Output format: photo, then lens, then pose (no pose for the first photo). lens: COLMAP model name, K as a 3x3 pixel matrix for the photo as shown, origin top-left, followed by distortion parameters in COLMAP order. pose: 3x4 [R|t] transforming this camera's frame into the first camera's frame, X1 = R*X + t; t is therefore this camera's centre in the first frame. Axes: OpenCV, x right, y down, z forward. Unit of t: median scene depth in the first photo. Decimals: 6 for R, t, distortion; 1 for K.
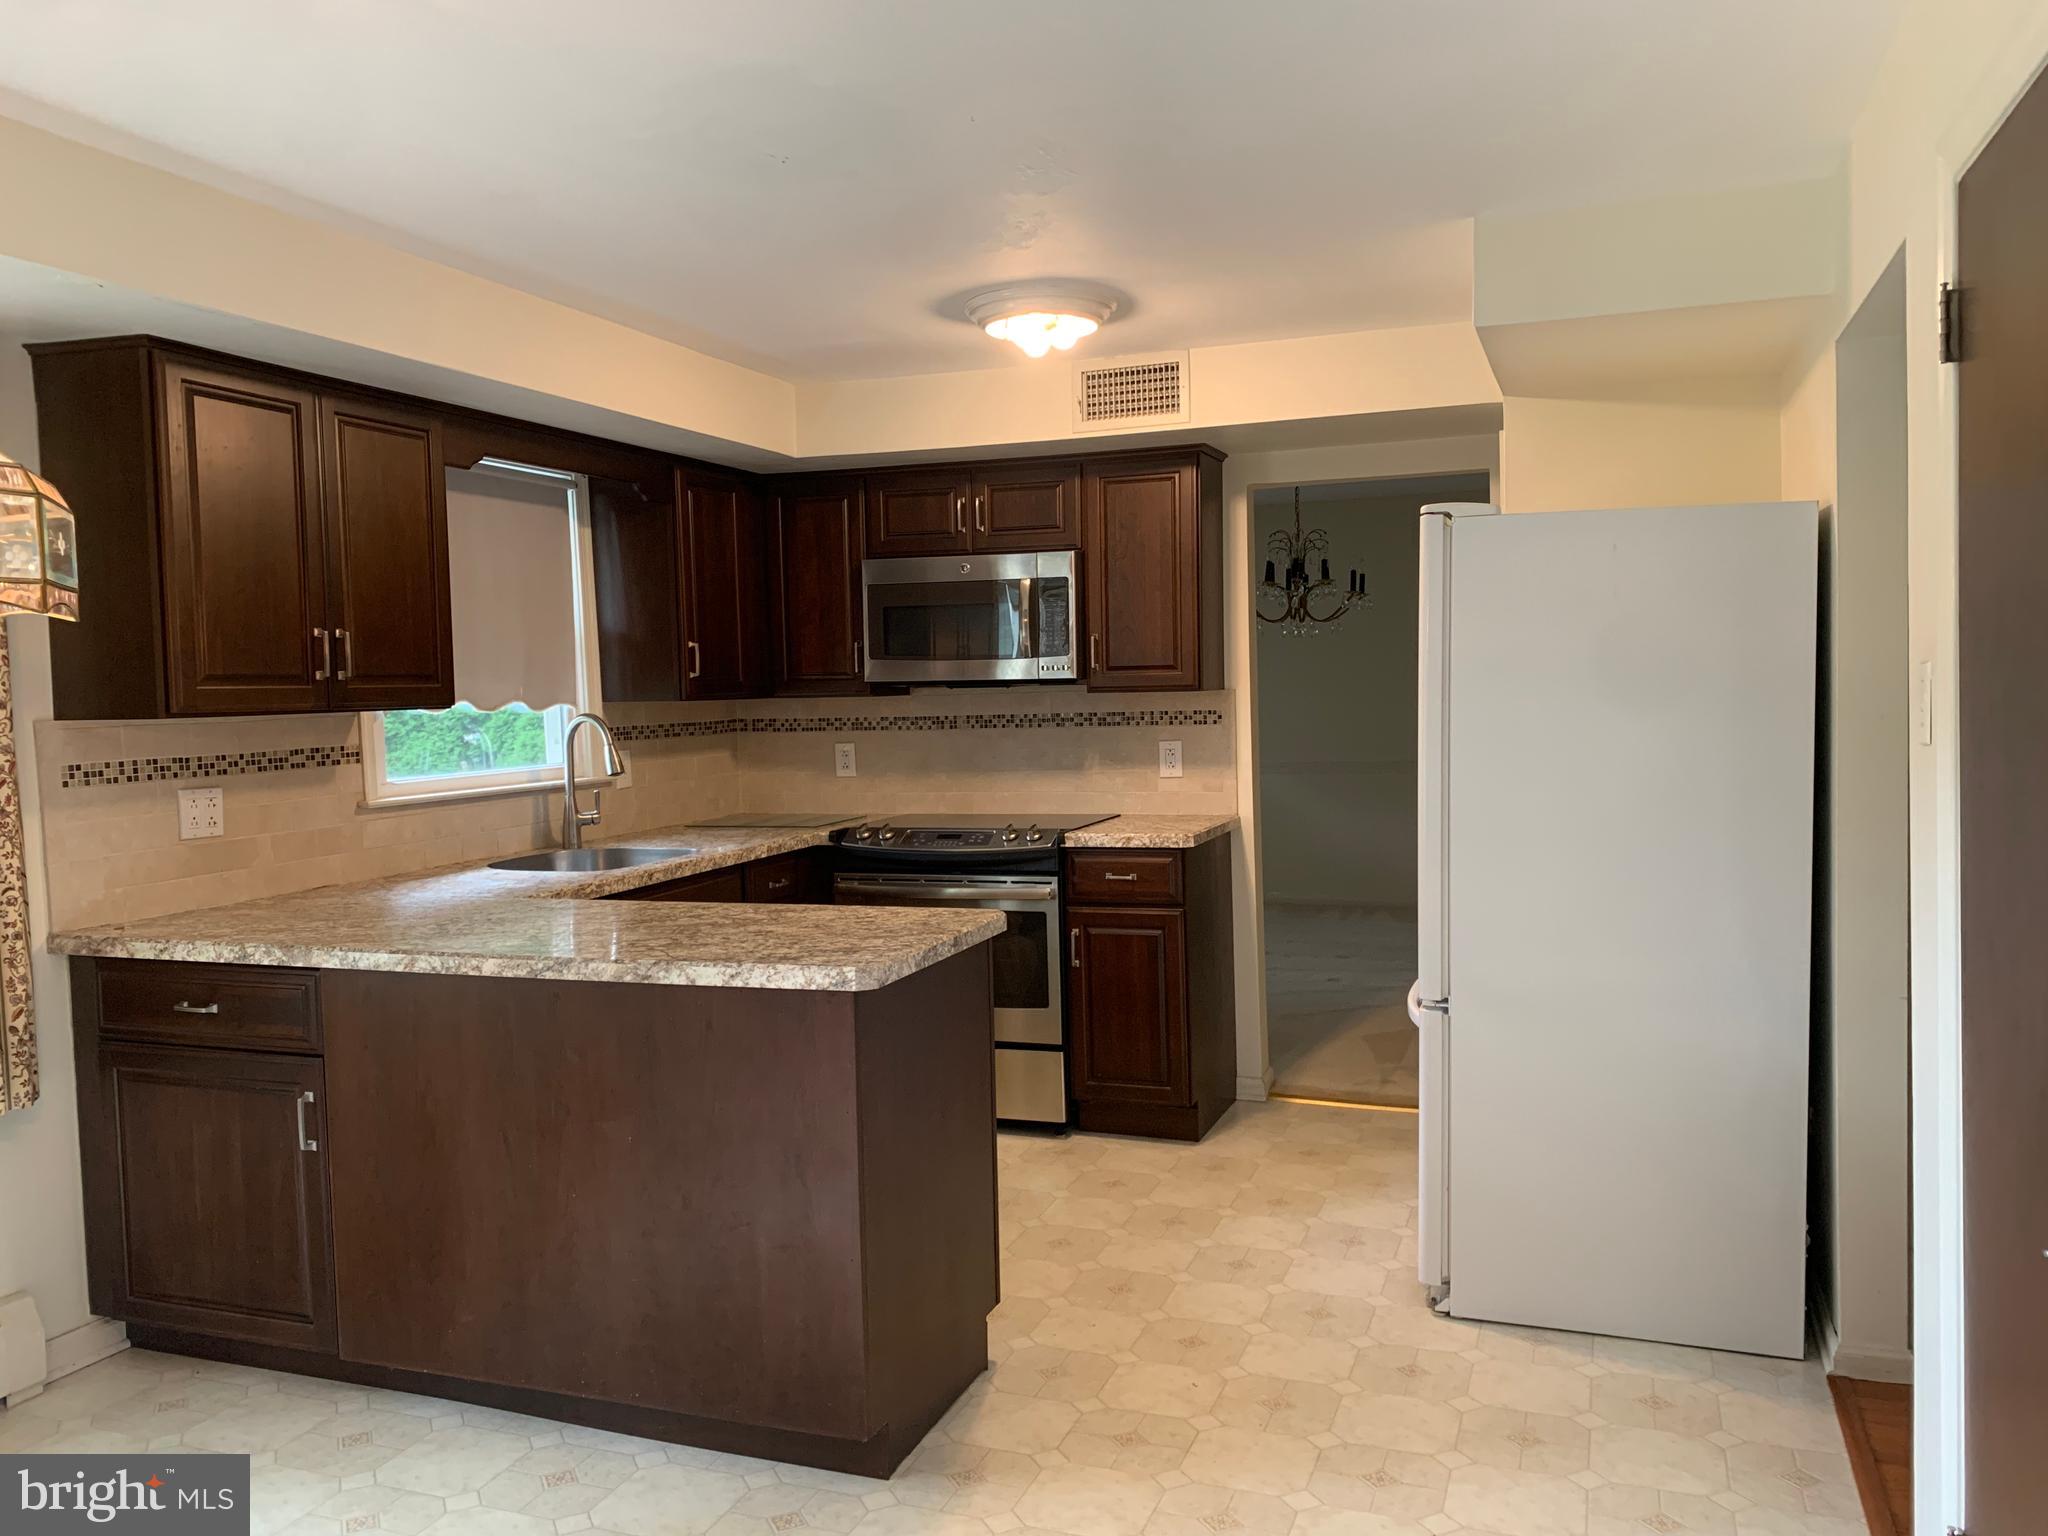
lens RADIAL K [[1556.3, 0, 1024.0], [0, 1556.3, 768.0], [0, 0, 1]] dist [0.140235, -0.341454]
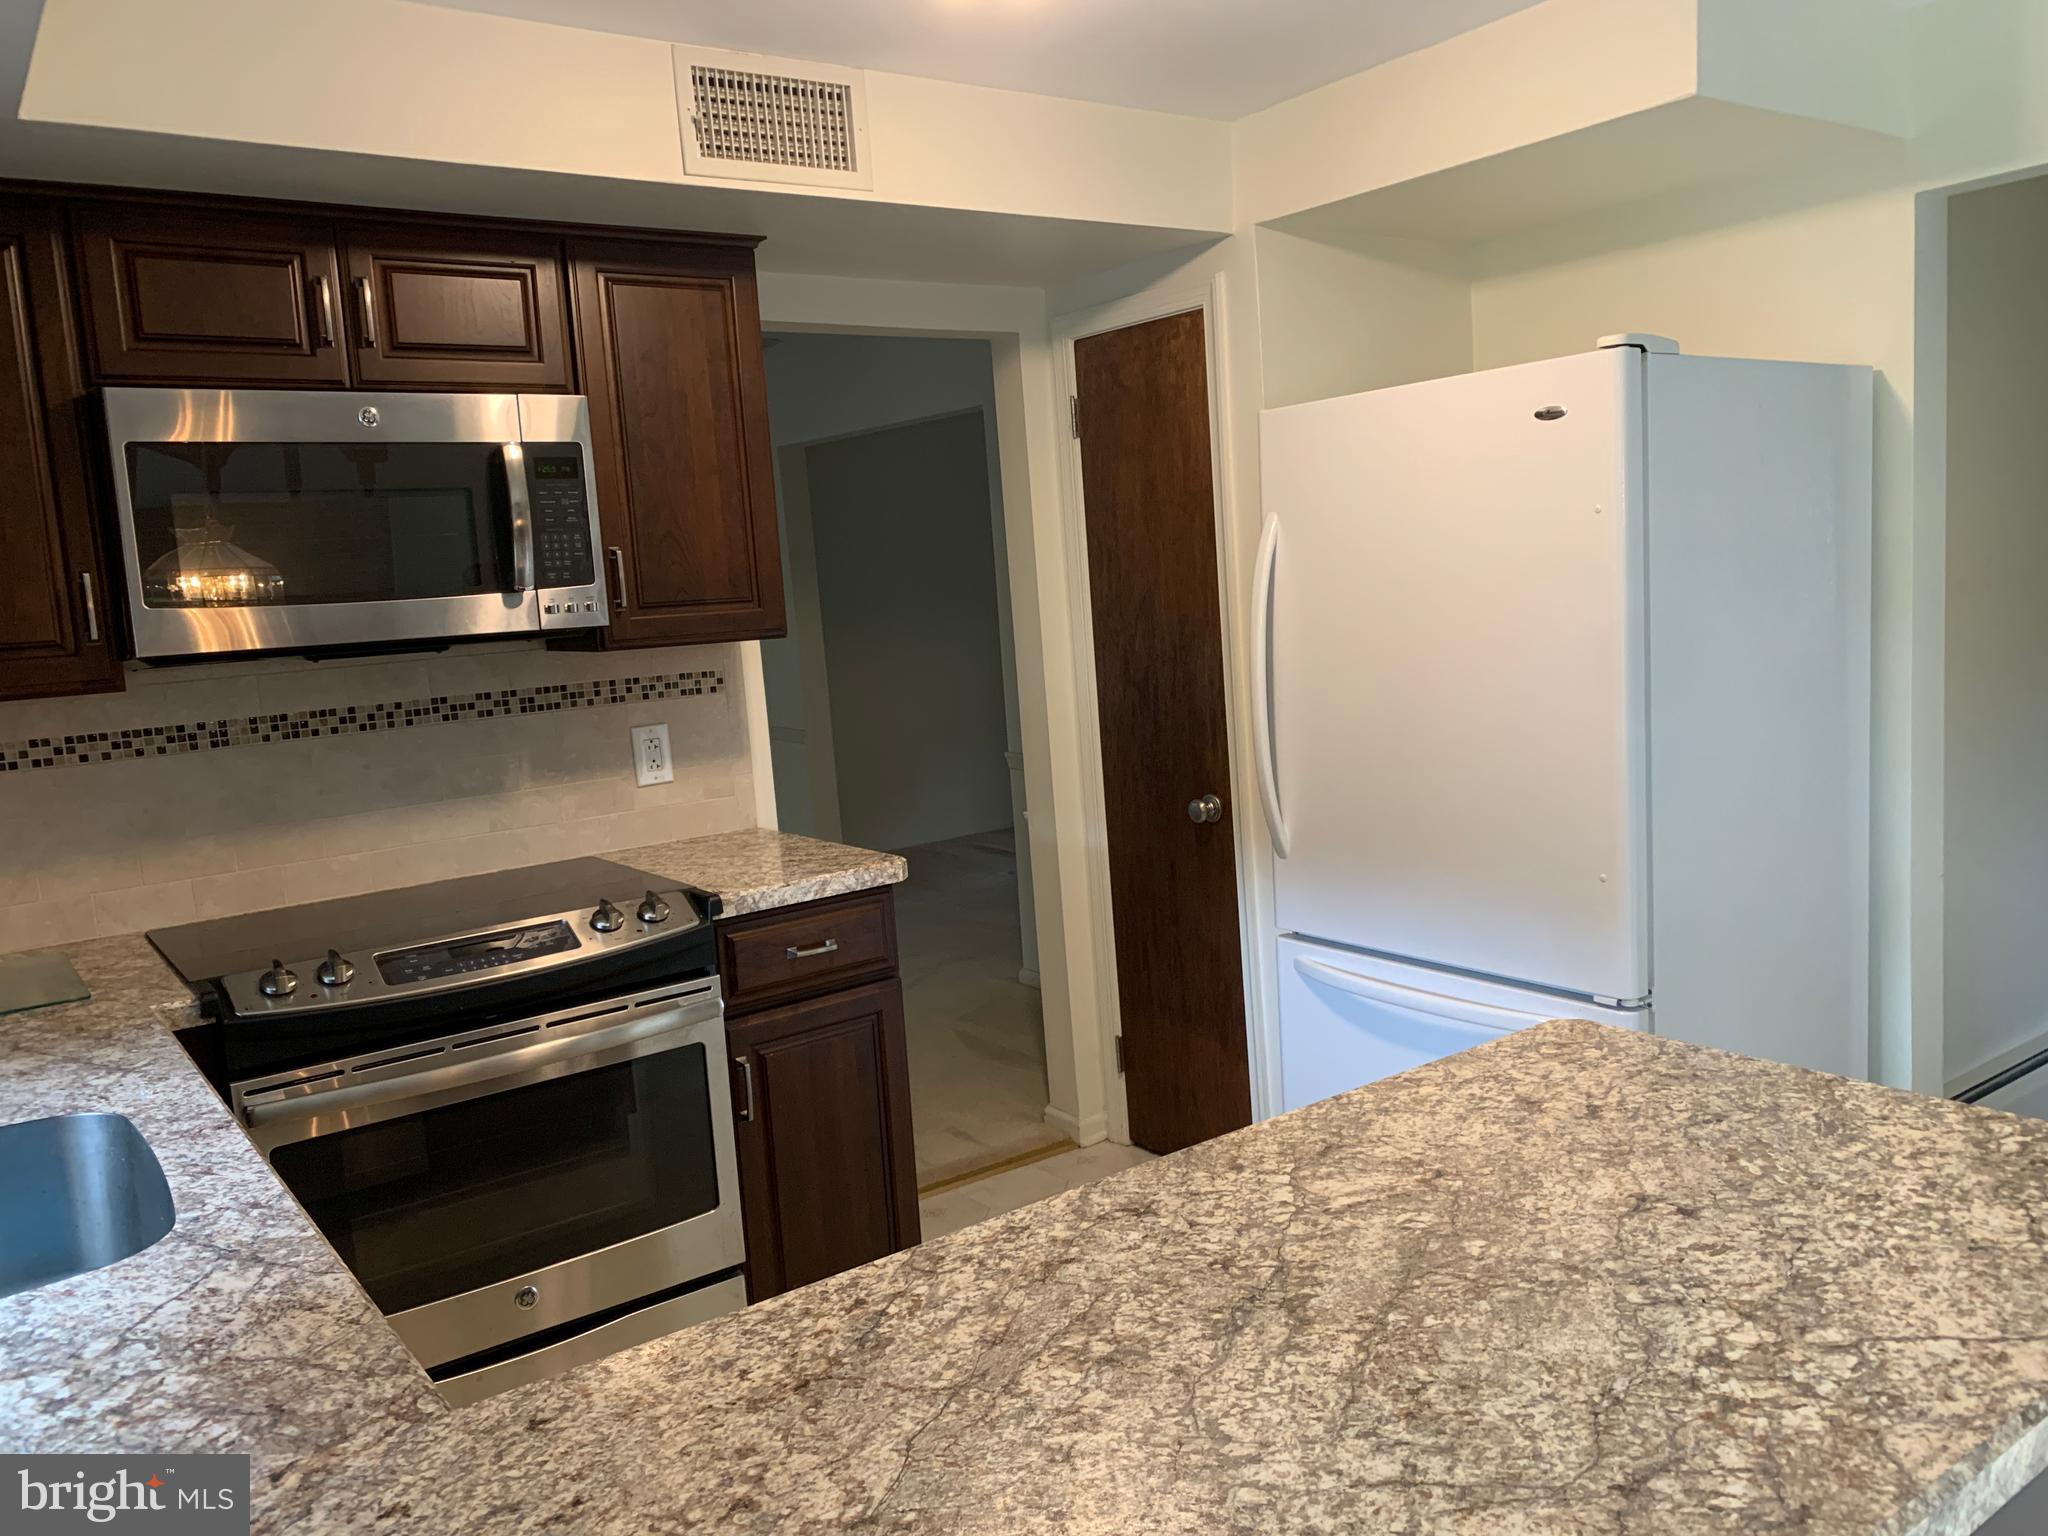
lens RADIAL K [[1581.9, 0, 1024.0], [0, 1581.9, 768.0], [0, 0, 1]] dist [0.000305, -0.004111]
pose [[0.564184, -0.115043, 0.817595, -0.336668], [0.101387, 0.992404, 0.069677, -0.029409], [-0.819400, 0.043583, 0.571563, 0.523810]]
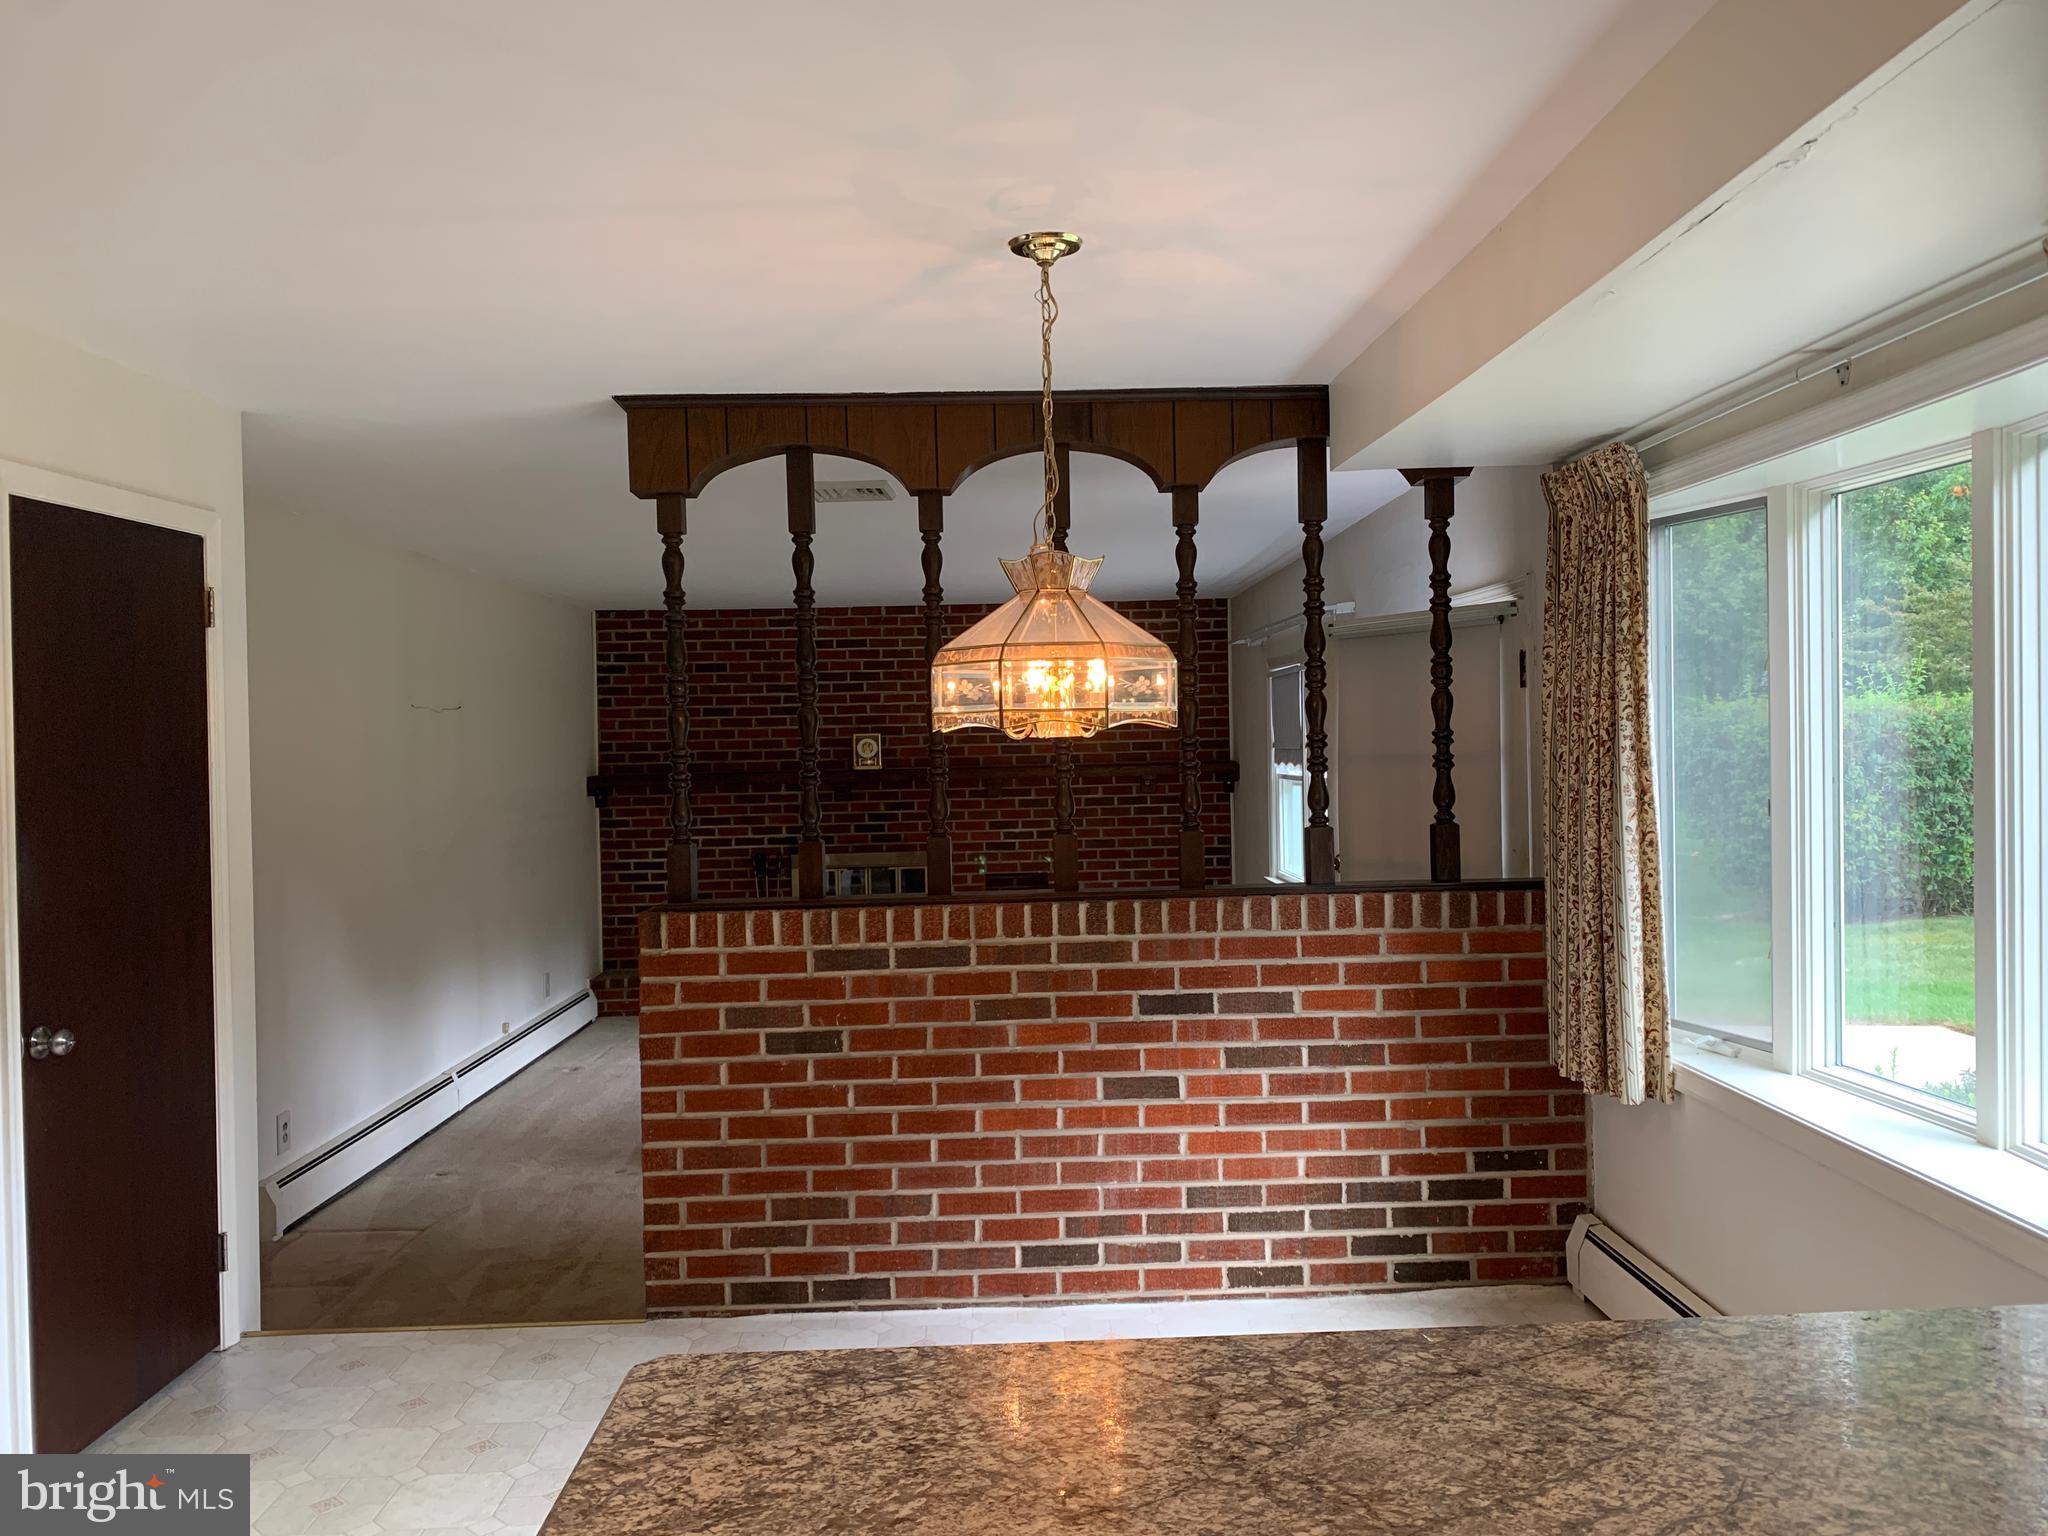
lens RADIAL K [[1556.3, 0, 1024.0], [0, 1556.3, 768.0], [0, 0, 1]] dist [0.140235, -0.341454]
pose [[-0.927919, 0.051535, -0.369202, -0.016829], [0.023550, 0.996524, 0.079911, -0.055893], [0.372036, 0.065457, -0.925907, 0.773433]]
